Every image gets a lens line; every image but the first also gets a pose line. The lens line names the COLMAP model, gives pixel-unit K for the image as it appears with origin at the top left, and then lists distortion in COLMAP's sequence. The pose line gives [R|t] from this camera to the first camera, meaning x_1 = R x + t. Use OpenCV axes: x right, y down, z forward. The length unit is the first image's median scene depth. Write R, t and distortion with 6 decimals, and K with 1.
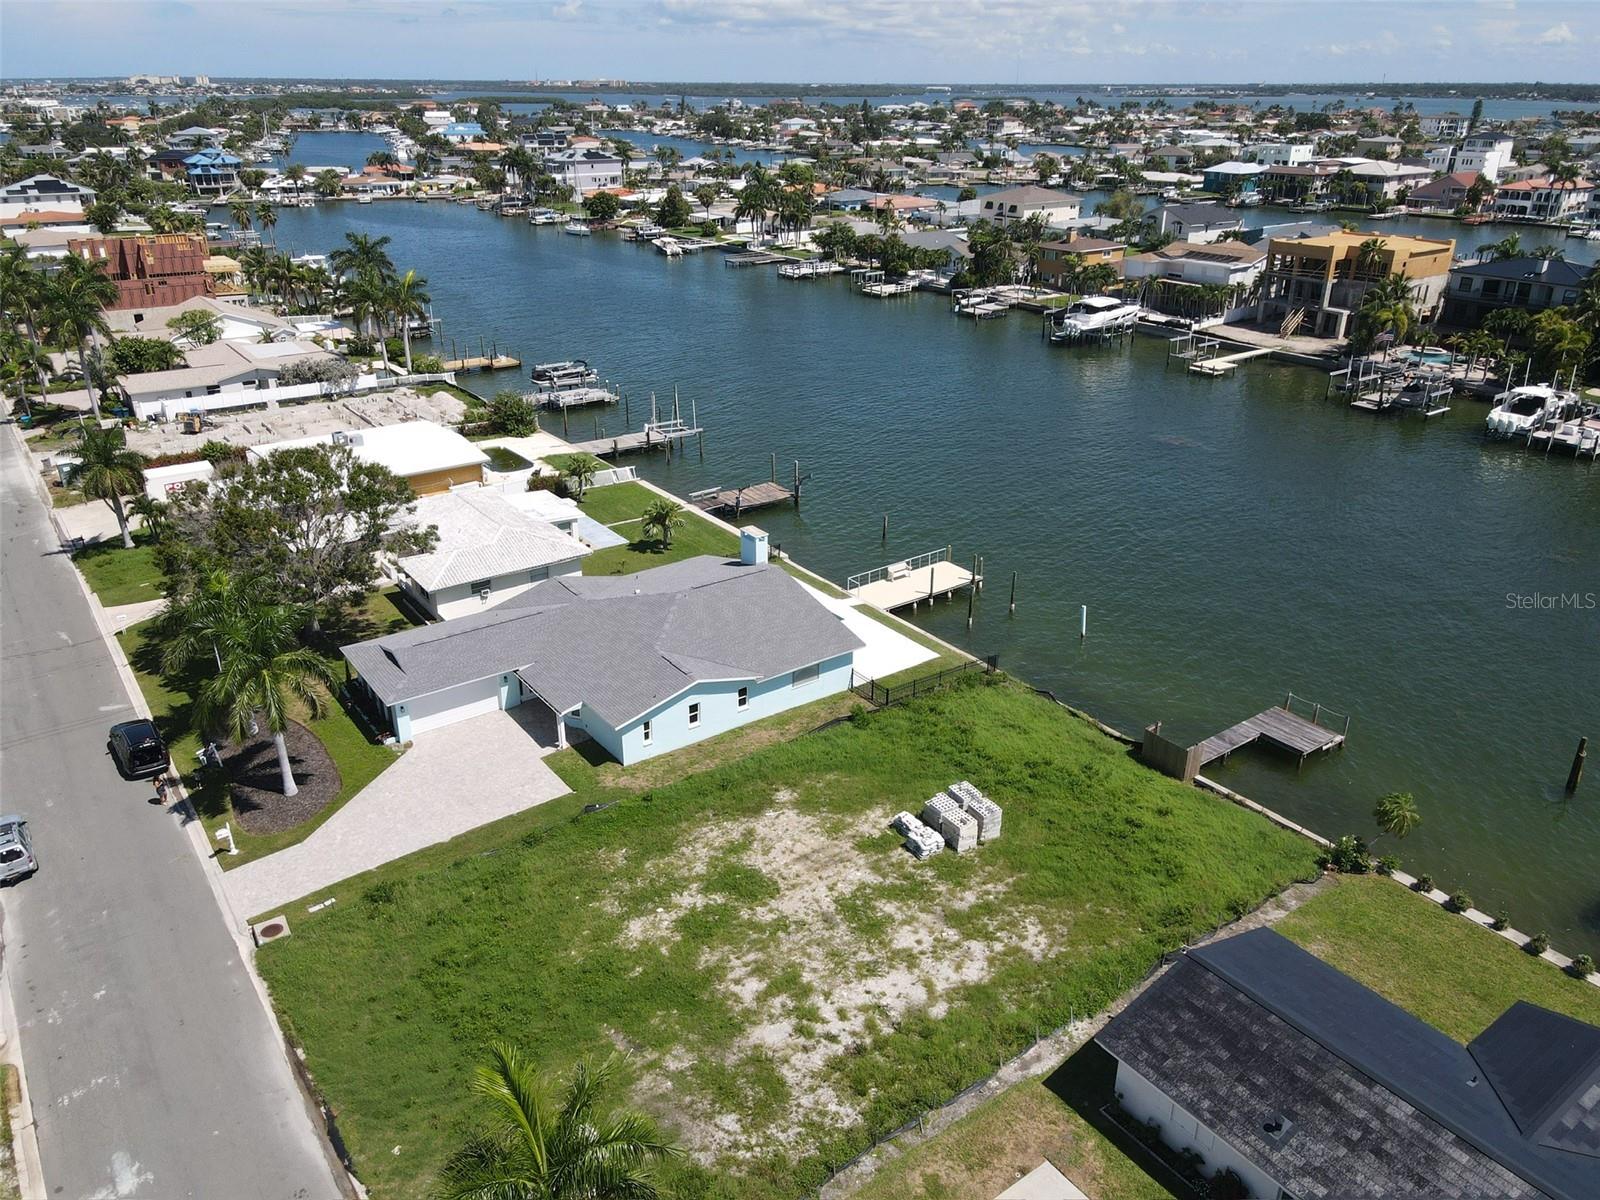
lens RADIAL K [[1172.7, 0, 796.7], [0, 1172.7, 585.7], [0, 0, 1]] dist [-0.004802, 0.042312]
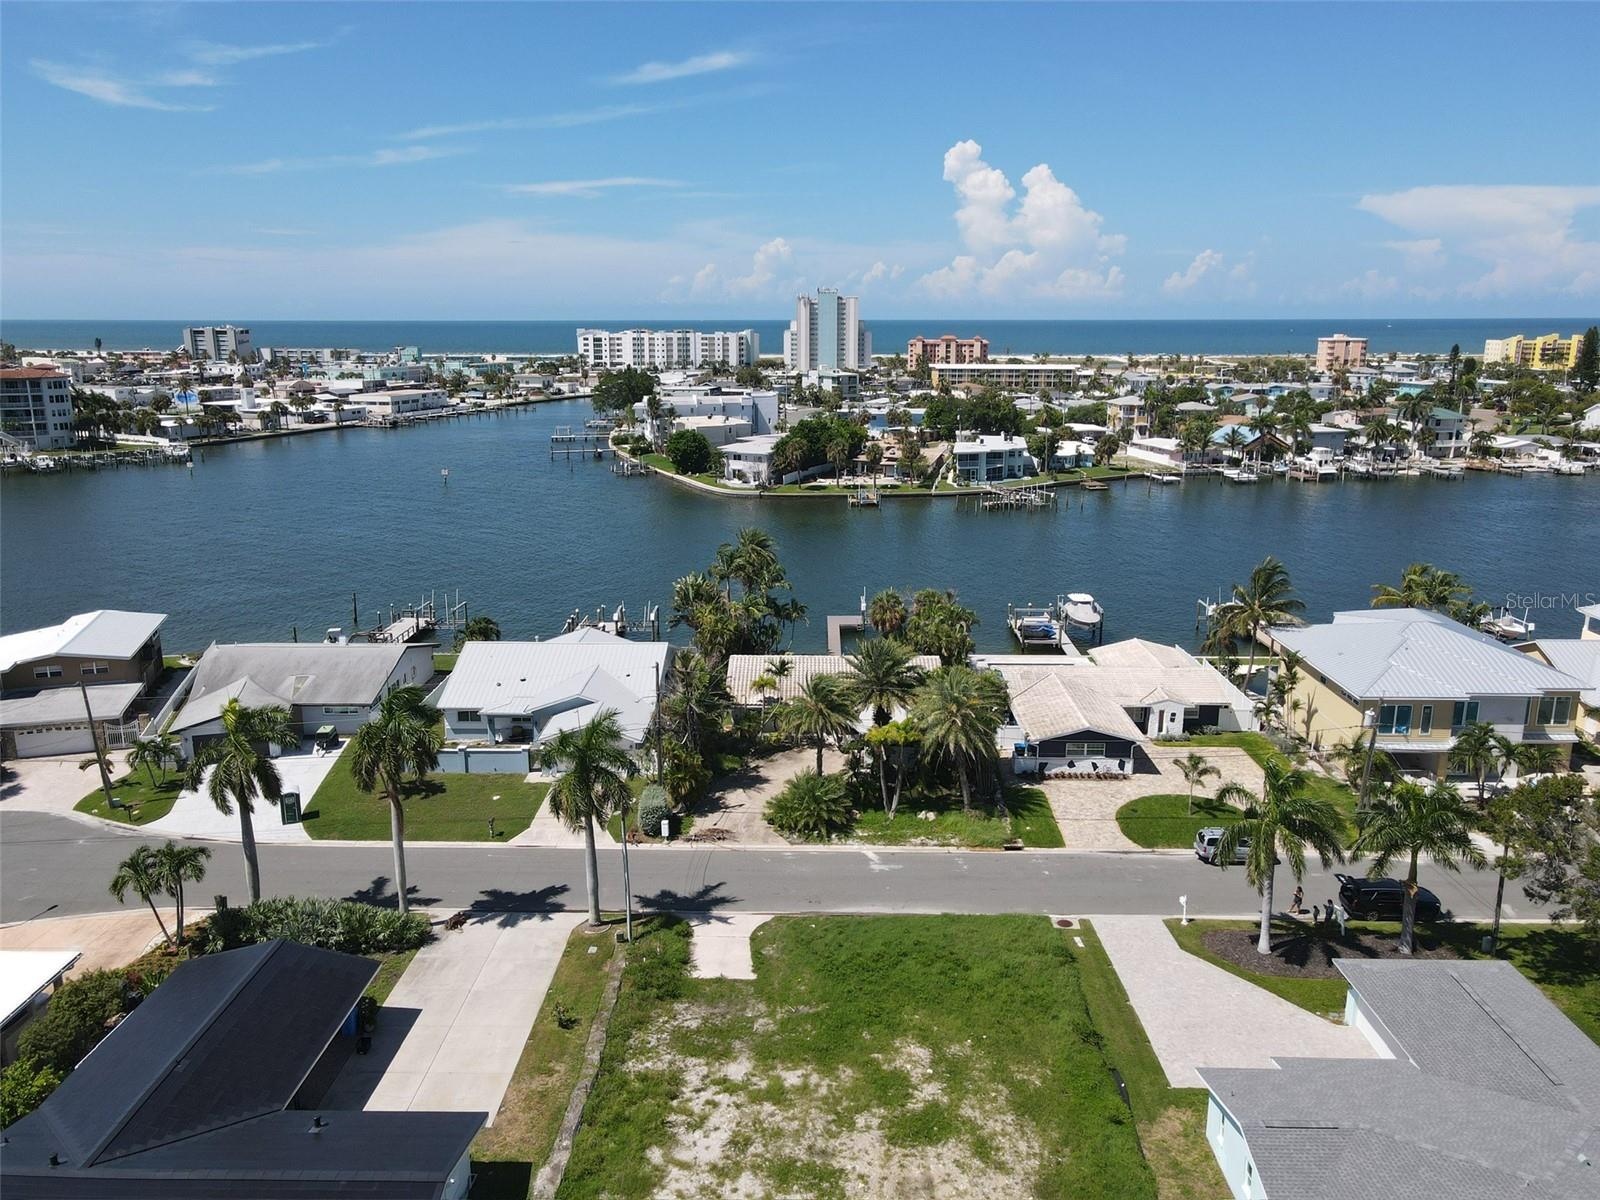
lens RADIAL K [[1172.7, 0, 796.7], [0, 1172.7, 585.7], [0, 0, 1]] dist [-0.004802, 0.042312]
pose [[-0.605407, 0.176232, -0.776160, 0.407817], [-0.314725, 0.842693, 0.436826, -0.298679], [0.731047, 0.508735, -0.454707, 0.696125]]
